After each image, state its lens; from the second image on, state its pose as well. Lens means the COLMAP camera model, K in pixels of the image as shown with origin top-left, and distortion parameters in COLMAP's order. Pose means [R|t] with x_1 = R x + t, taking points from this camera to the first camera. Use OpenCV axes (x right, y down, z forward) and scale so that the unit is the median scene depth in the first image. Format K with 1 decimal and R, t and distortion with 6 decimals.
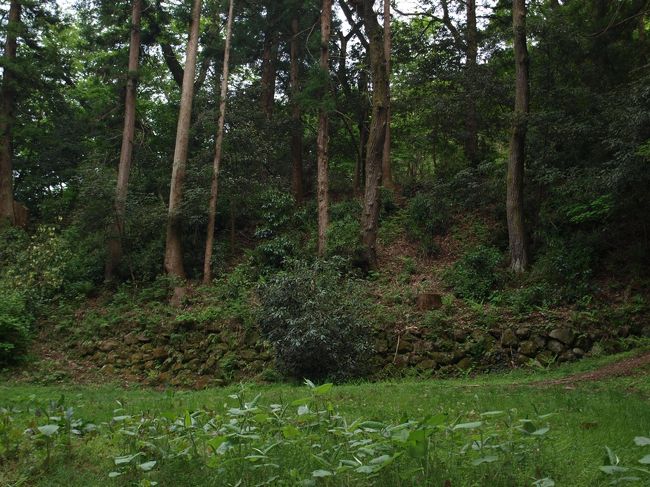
lens RADIAL K [[757.0, 0, 324.6], [0, 757.0, 243.6], [0, 0, 1]] dist [0.009034, 0.000000]
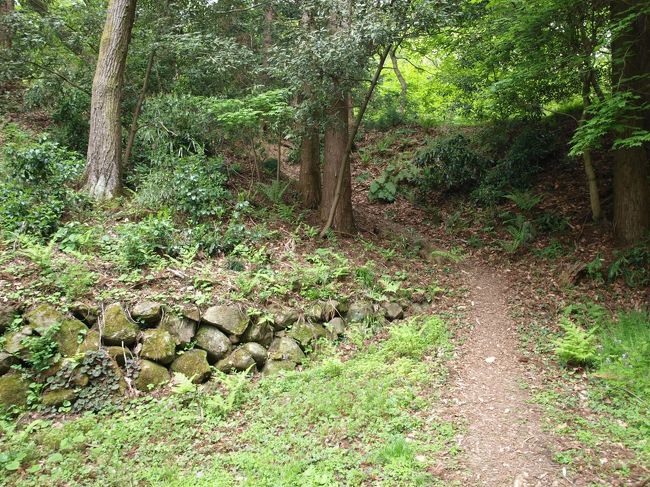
lens RADIAL K [[533.8, 0, 324.6], [0, 533.8, 241.5], [0, 0, 1]] dist [-0.061012, 0.000508]
pose [[0.681774, 0.087553, 0.726304, 0.095340], [-0.110531, 0.993743, -0.016037, 0.067694], [-0.723164, -0.069346, 0.687186, 0.697125]]
